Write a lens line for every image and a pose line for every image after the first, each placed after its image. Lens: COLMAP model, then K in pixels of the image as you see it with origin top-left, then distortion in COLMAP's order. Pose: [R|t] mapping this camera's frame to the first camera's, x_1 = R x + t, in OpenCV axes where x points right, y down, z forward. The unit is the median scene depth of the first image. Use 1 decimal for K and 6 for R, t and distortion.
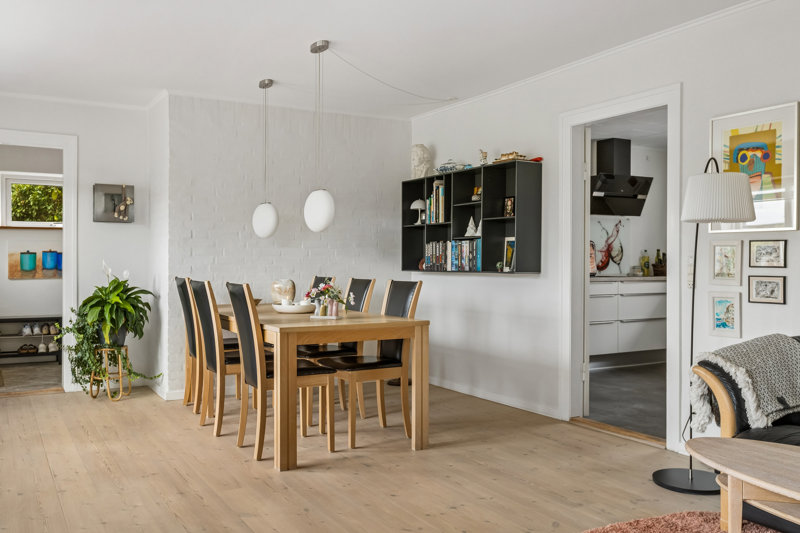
lens RADIAL K [[709.2, 0, 397.1], [0, 709.2, 264.8], [0, 0, 1]] dist [-0.007817, -0.002940]
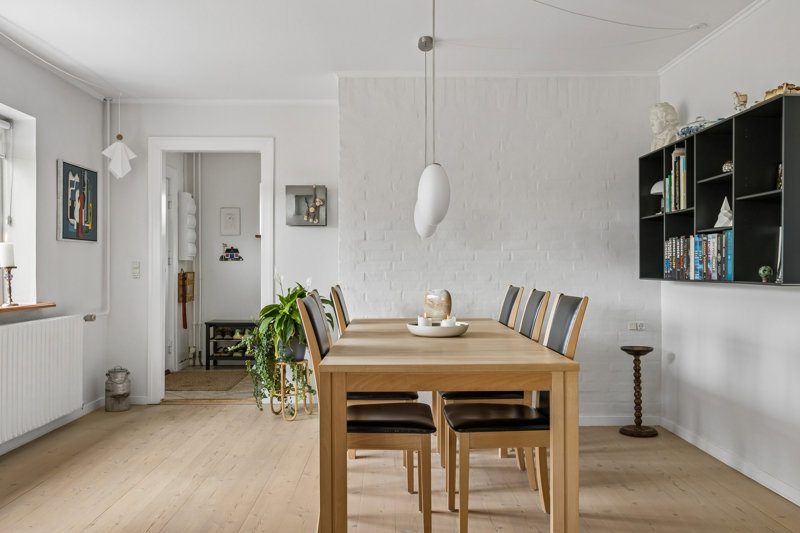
lens RADIAL K [[656.2, 0, 400.0], [0, 656.2, 267.3], [0, 0, 1]] dist [0.022227, -0.014067]
pose [[0.873418, -0.004157, -0.486954, 0.138309], [0.001822, 0.999984, -0.005267, -0.000572], [0.486968, 0.003713, 0.873412, 0.320641]]
